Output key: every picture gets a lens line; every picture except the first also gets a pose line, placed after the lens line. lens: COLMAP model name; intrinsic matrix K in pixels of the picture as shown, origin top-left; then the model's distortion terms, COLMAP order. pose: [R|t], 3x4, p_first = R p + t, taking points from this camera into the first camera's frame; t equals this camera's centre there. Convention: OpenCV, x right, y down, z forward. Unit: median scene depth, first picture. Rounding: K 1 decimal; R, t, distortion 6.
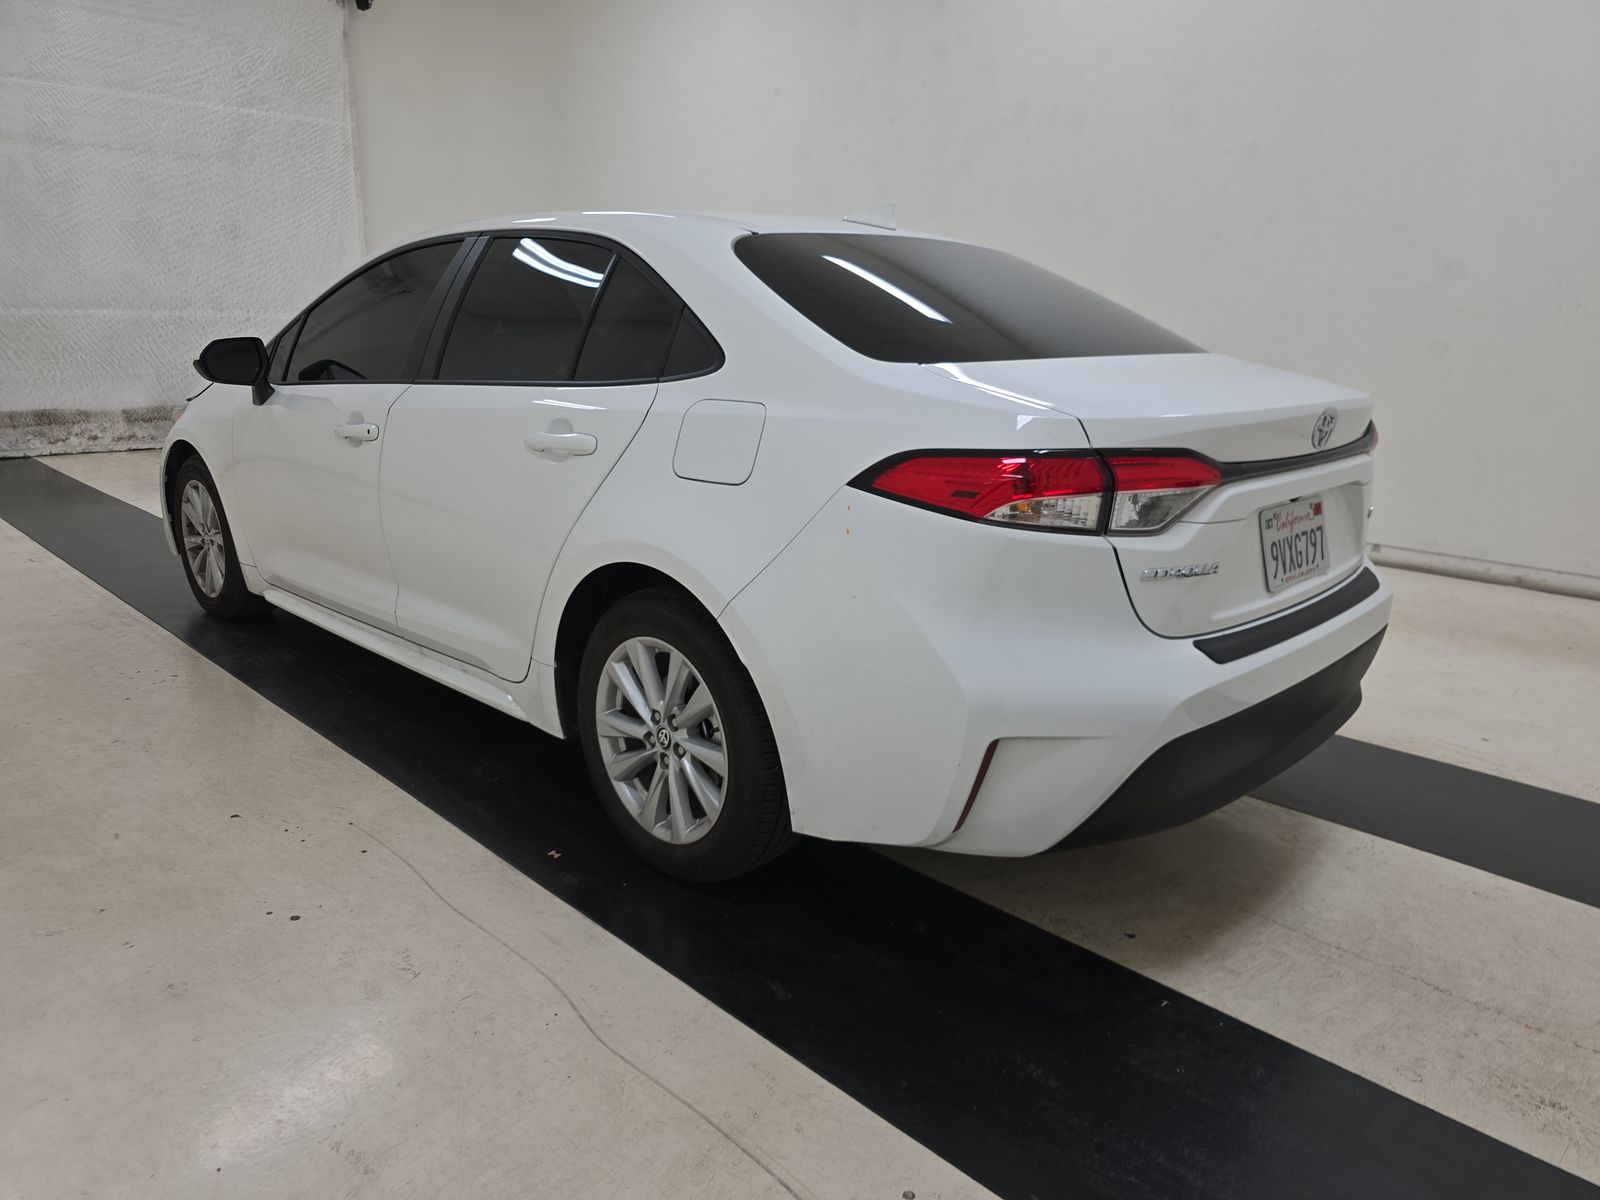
lens RADIAL K [[1073.0, 0, 814.7], [0, 1073.0, 598.5], [0, 0, 1]] dist [0.050947, -0.044634]
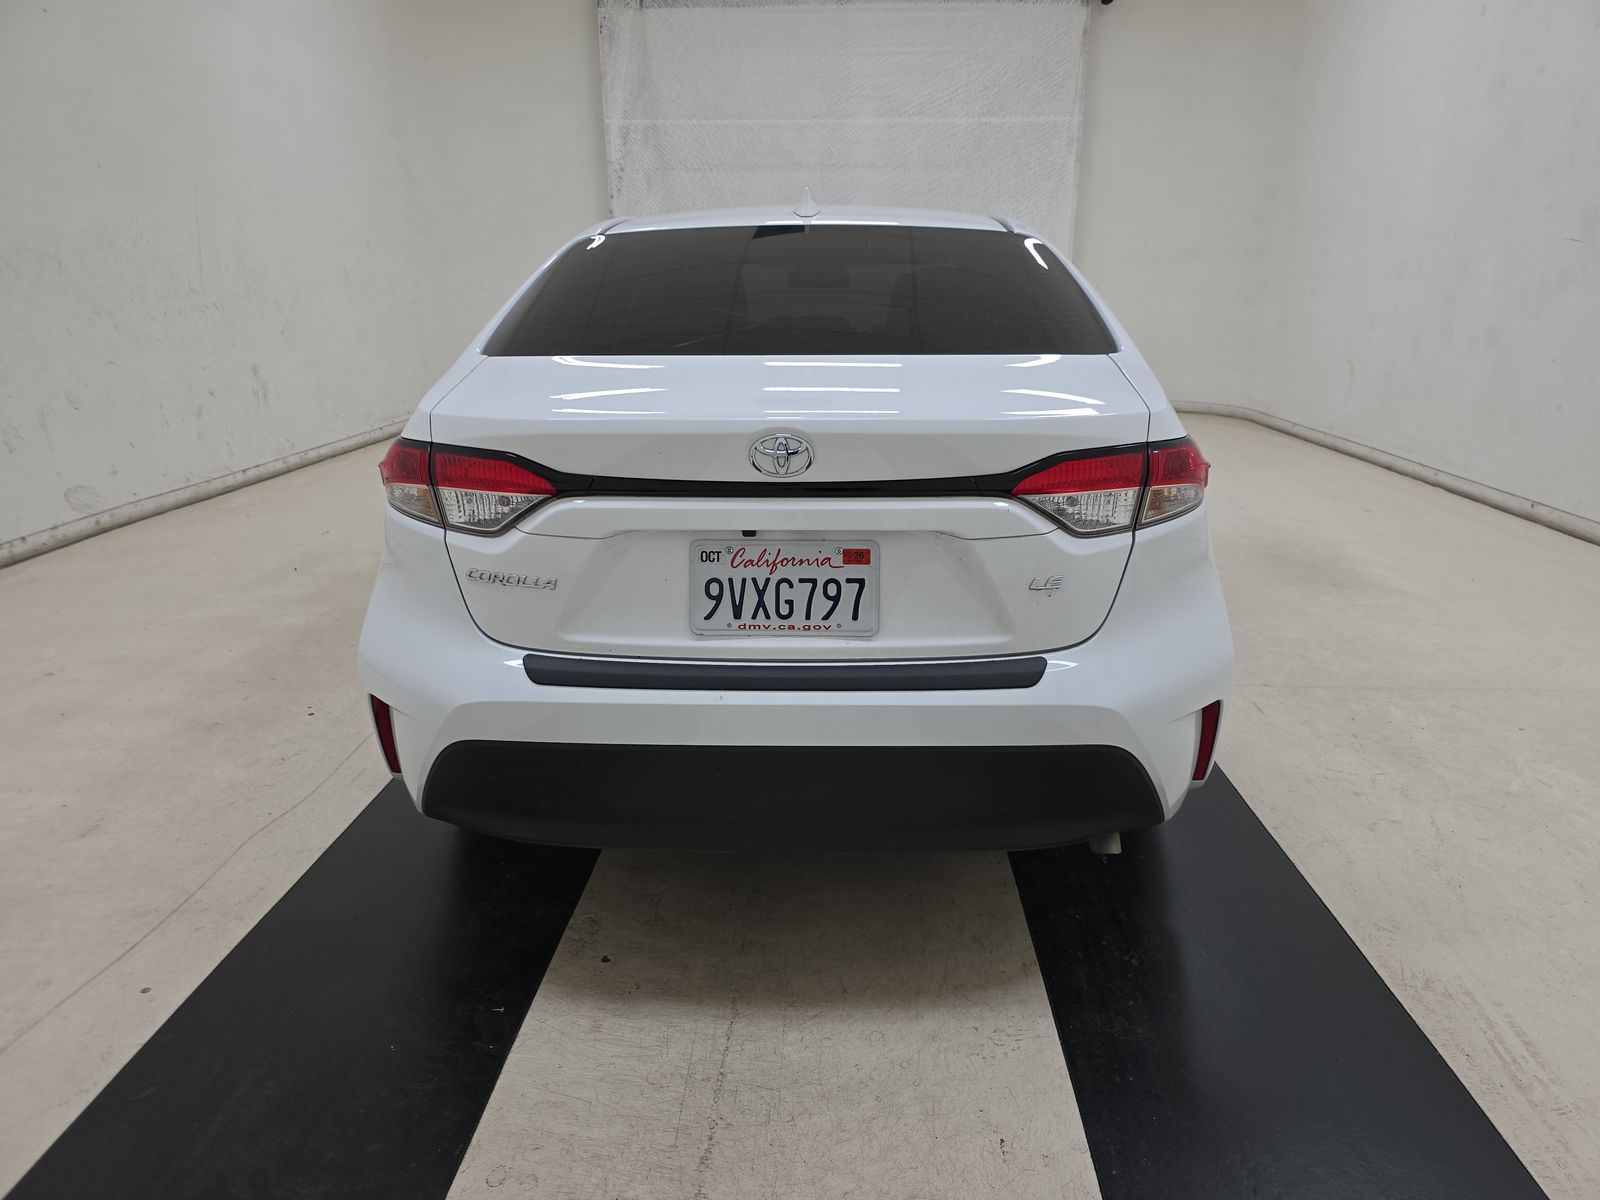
lens RADIAL K [[1073.0, 0, 814.7], [0, 1073.0, 598.5], [0, 0, 1]] dist [0.050947, -0.044634]
pose [[0.678304, 0.187482, -0.710461, 1.009178], [-0.173364, 0.980437, 0.093208, -0.120420], [0.714037, 0.059945, 0.697537, 0.431132]]
